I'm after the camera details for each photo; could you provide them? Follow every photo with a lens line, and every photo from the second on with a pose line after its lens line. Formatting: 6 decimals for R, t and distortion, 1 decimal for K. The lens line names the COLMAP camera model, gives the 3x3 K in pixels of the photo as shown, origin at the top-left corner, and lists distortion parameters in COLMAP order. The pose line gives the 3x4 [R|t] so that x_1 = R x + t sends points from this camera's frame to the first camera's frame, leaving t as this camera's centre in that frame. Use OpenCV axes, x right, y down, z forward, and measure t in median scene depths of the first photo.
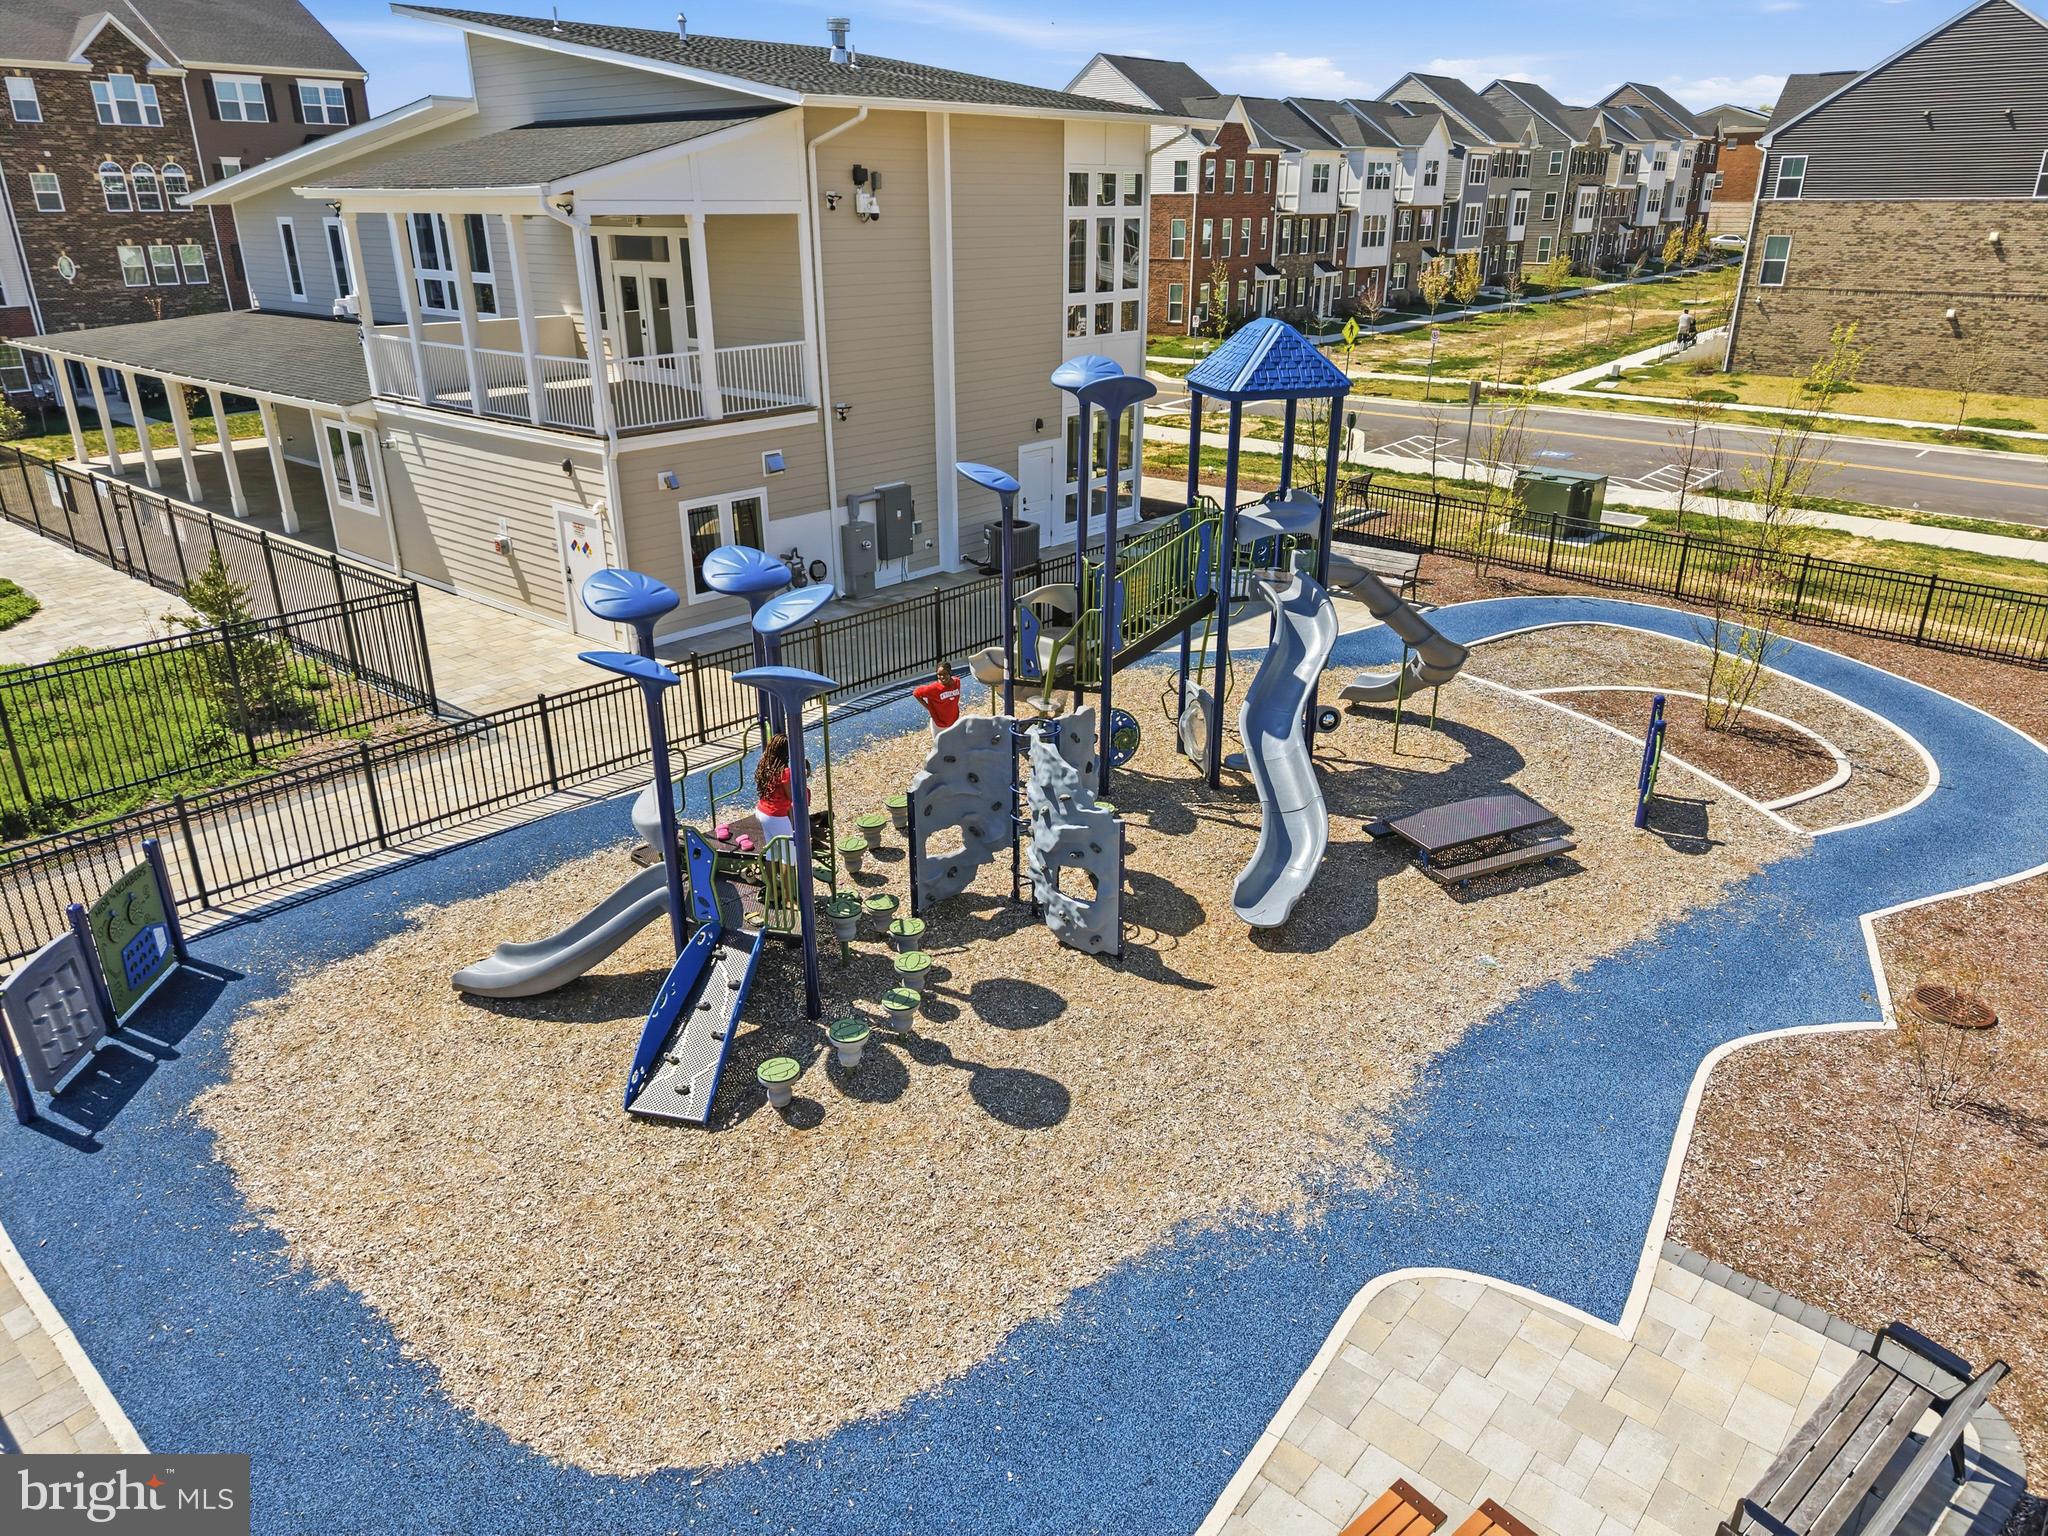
lens RADIAL K [[1397.1, 0, 1019.6], [0, 1397.1, 776.3], [0, 0, 1]] dist [0.053345, -0.042916]
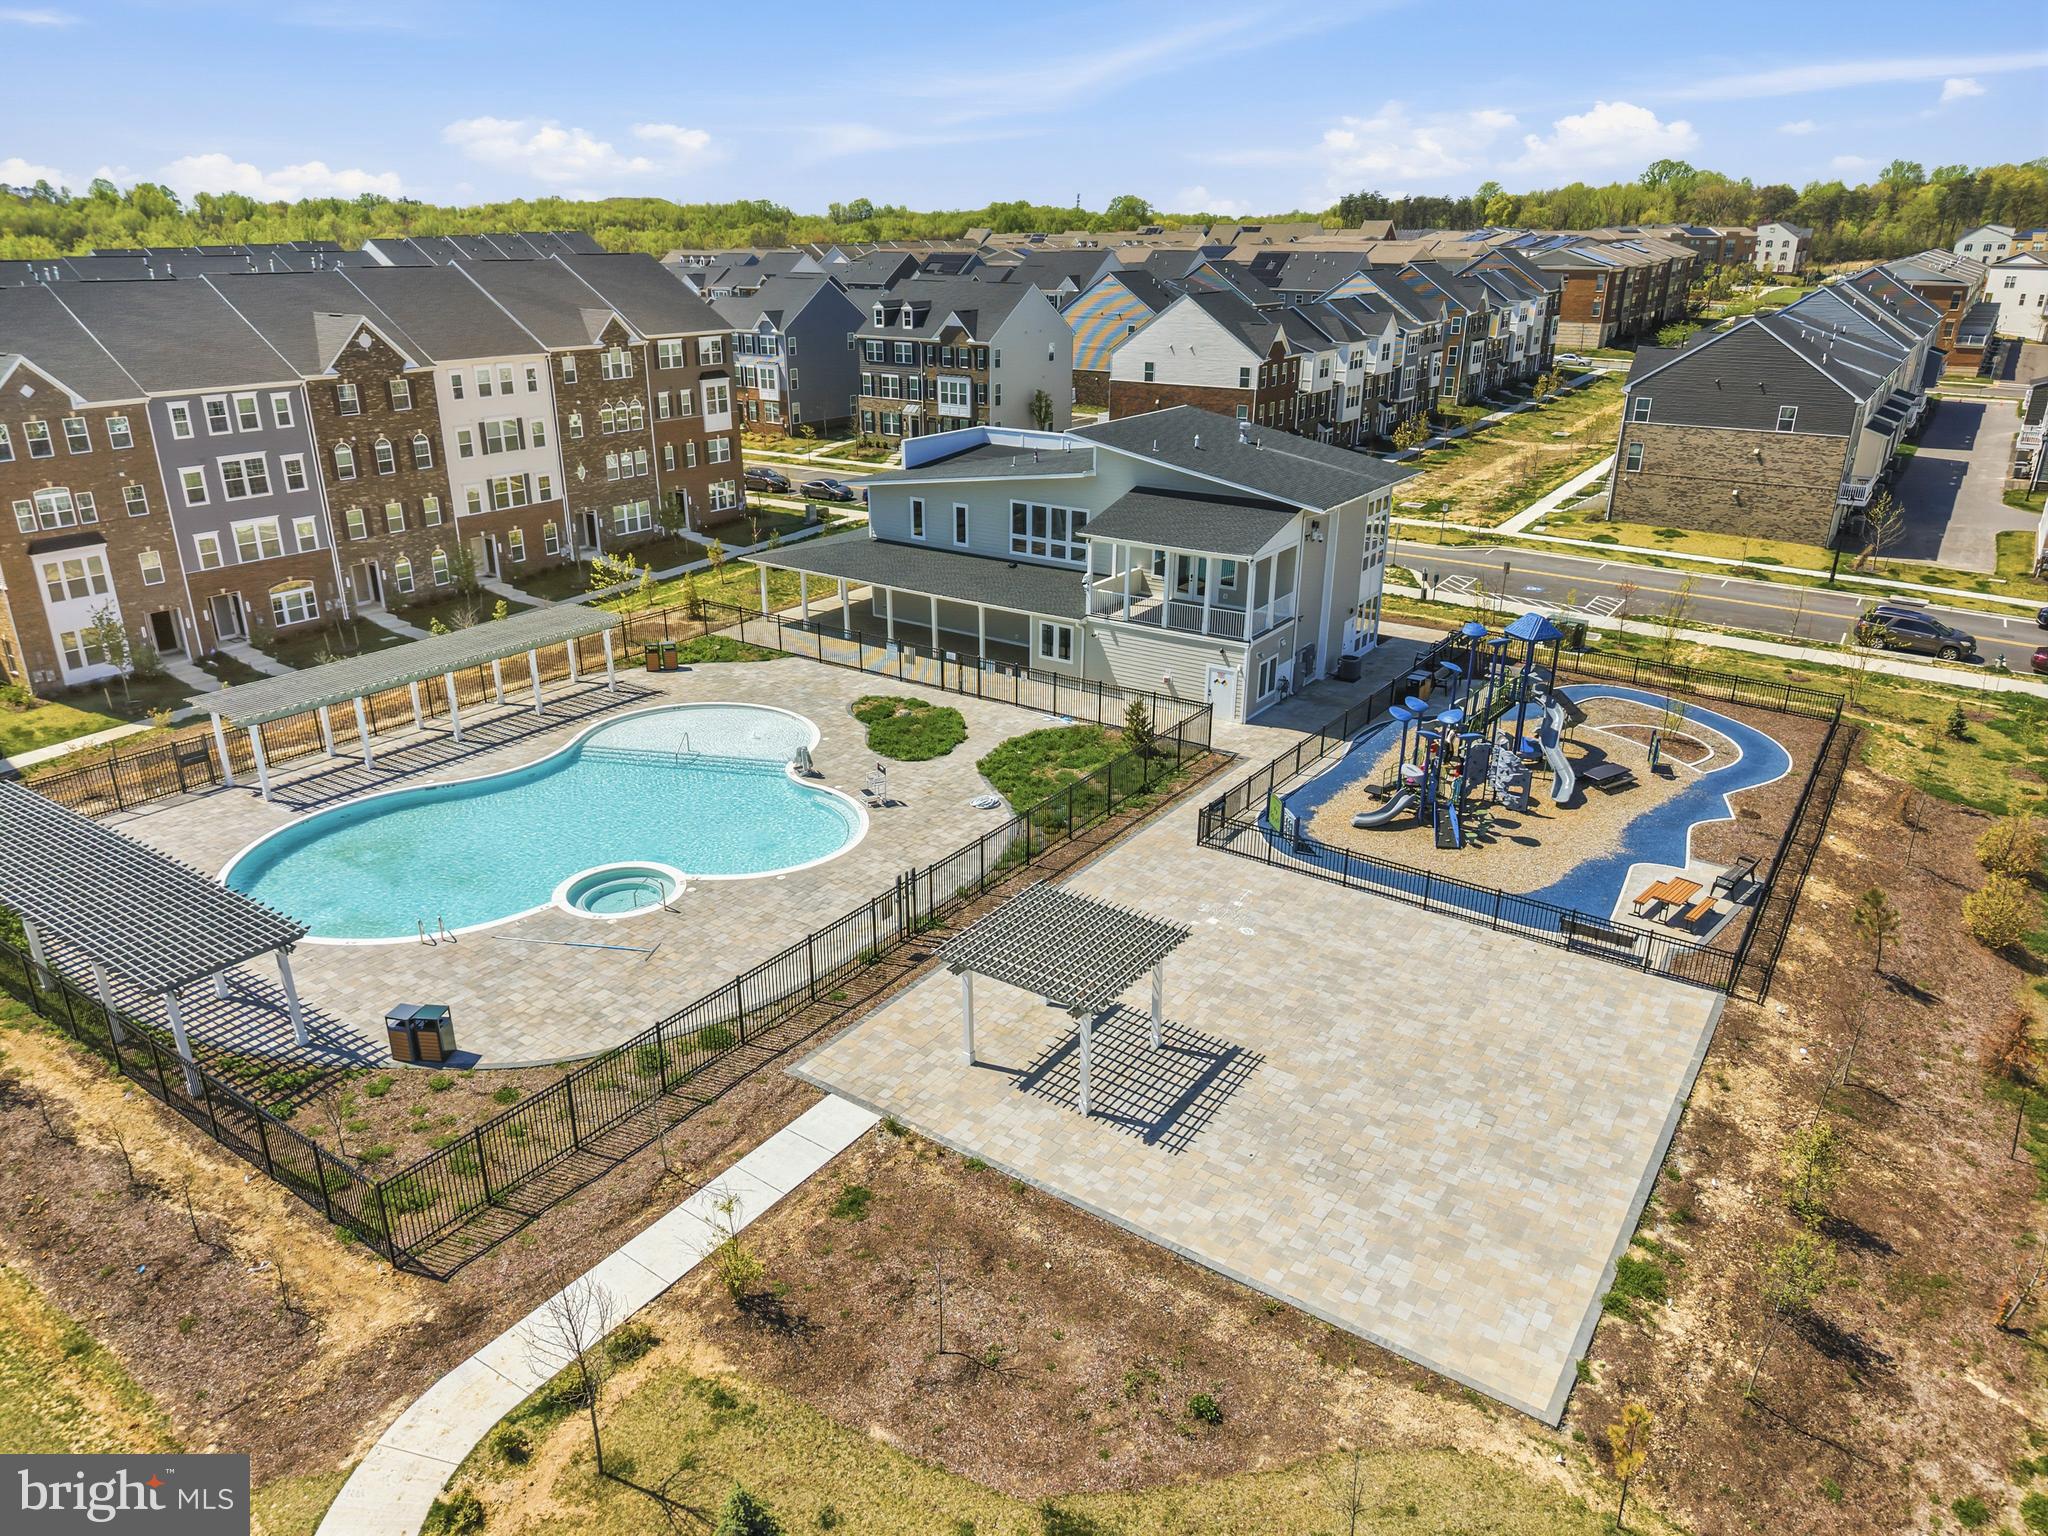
lens RADIAL K [[1397.1, 0, 1017.3], [0, 1397.1, 773.4], [0, 0, 1]] dist [0.053345, -0.042916]
pose [[0.993929, -0.035284, 0.104212, -0.388188], [0.037014, 0.999206, -0.014718, 0.009554], [-0.103610, 0.018486, 0.994446, -0.591114]]
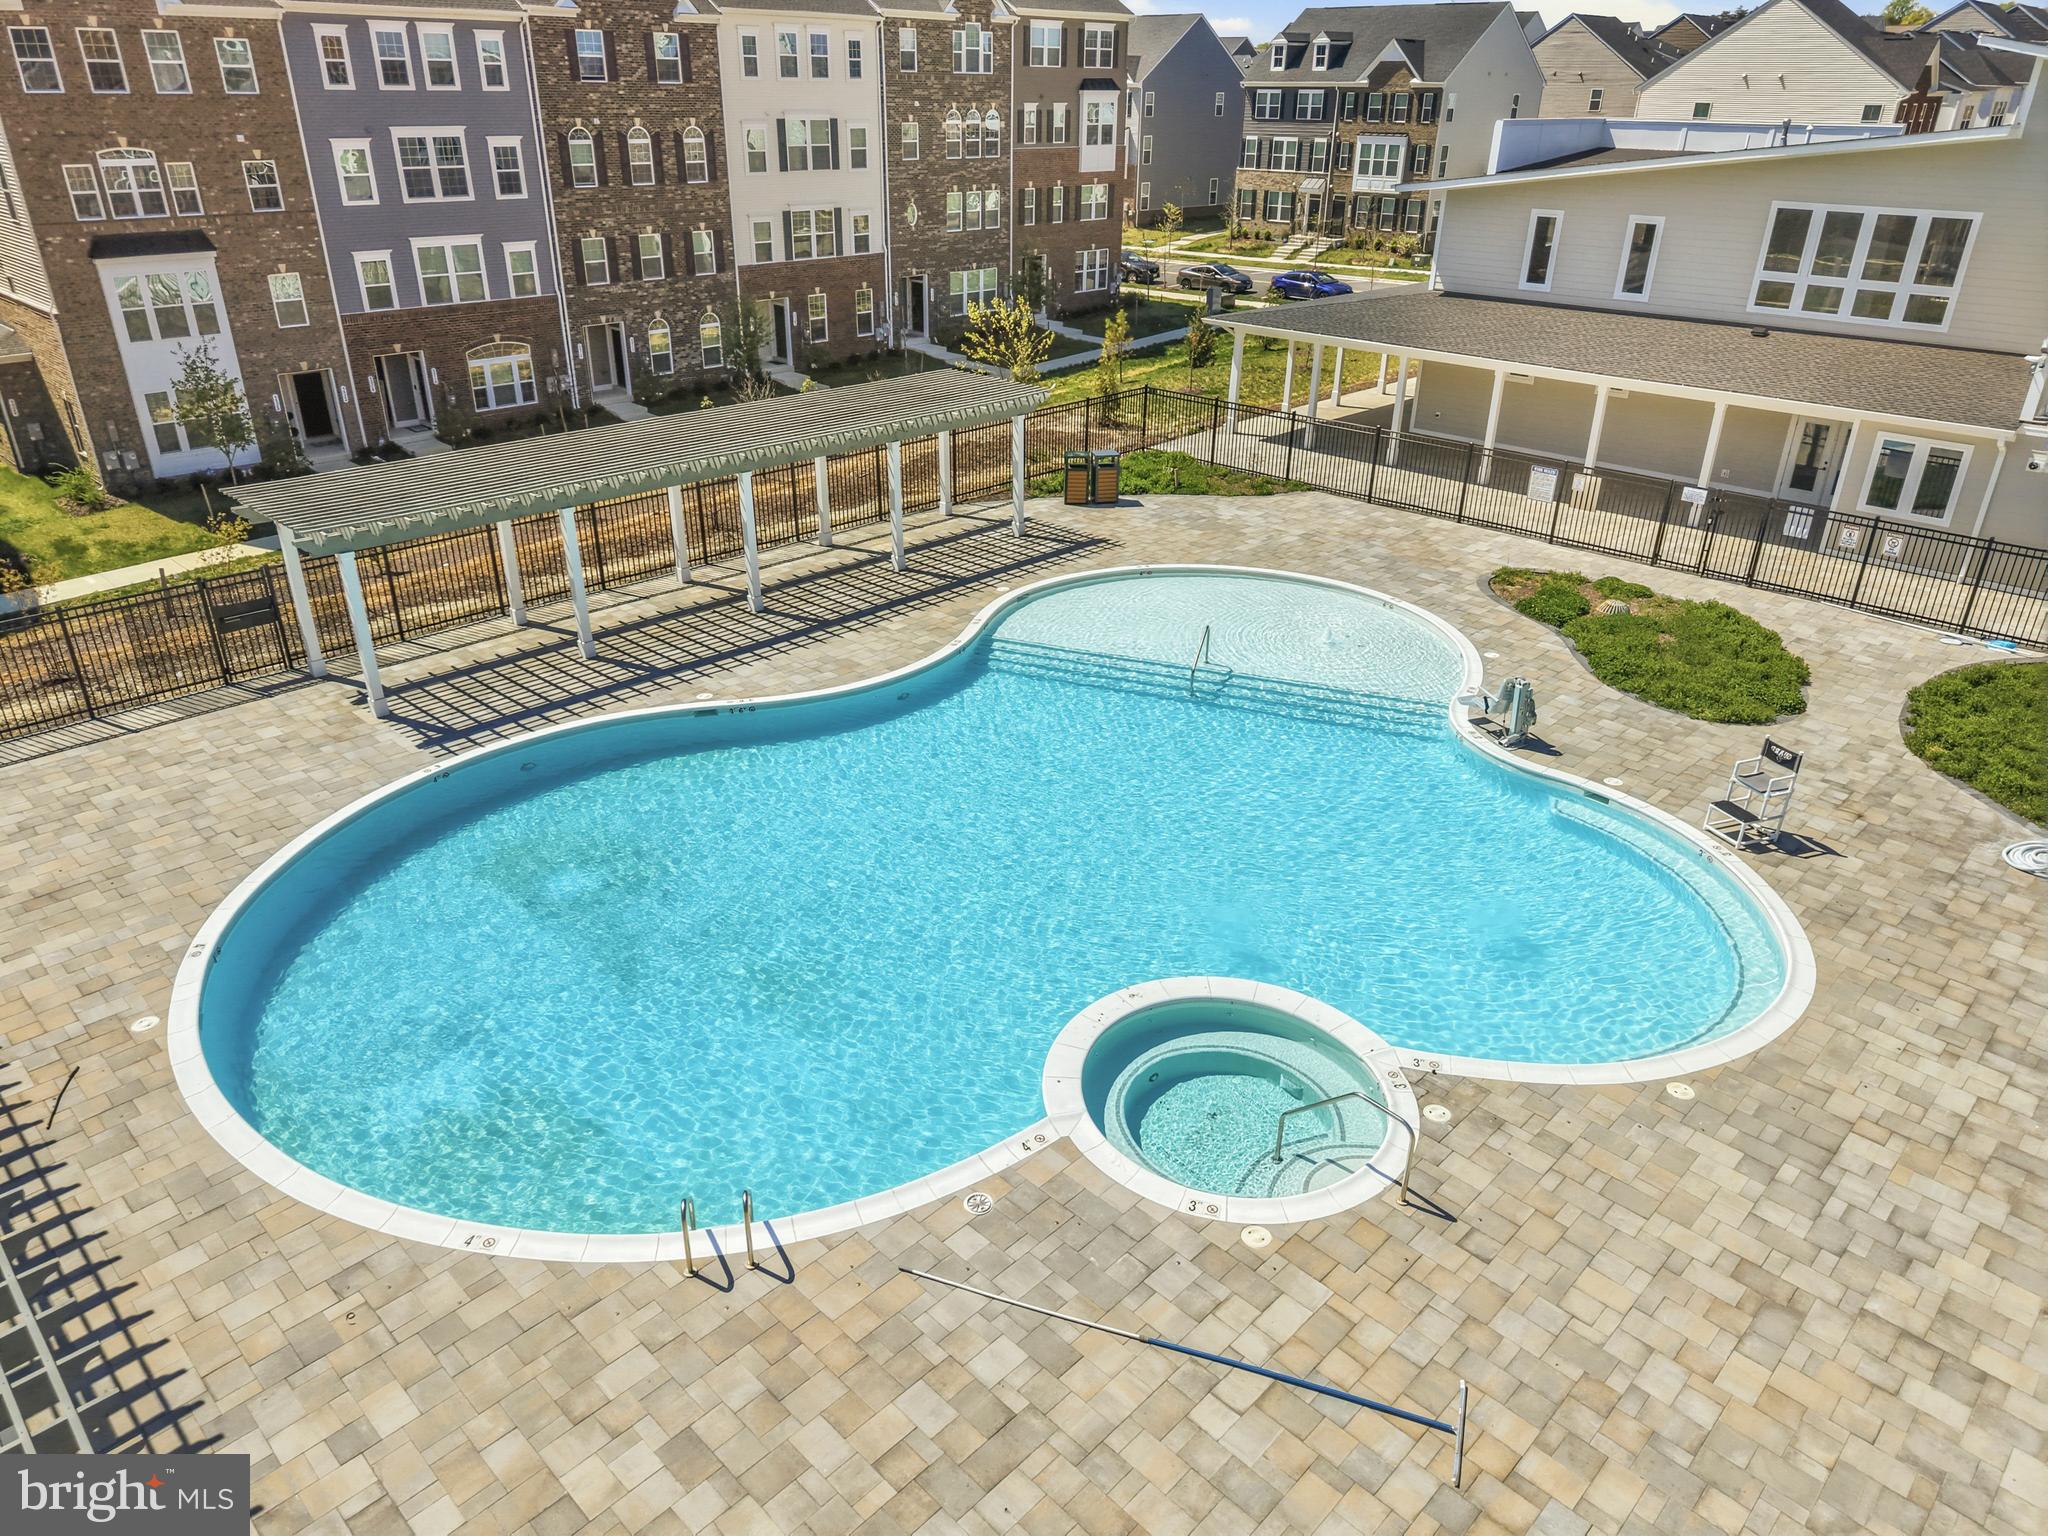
lens RADIAL K [[1397.1, 0, 1030.5], [0, 1397.1, 773.8], [0, 0, 1]] dist [0.053345, -0.042916]
pose [[0.998704, 0.036240, -0.035745, -0.556039], [-0.033642, 0.996924, 0.070788, -0.023180], [0.038201, -0.069494, 0.996851, -0.067823]]
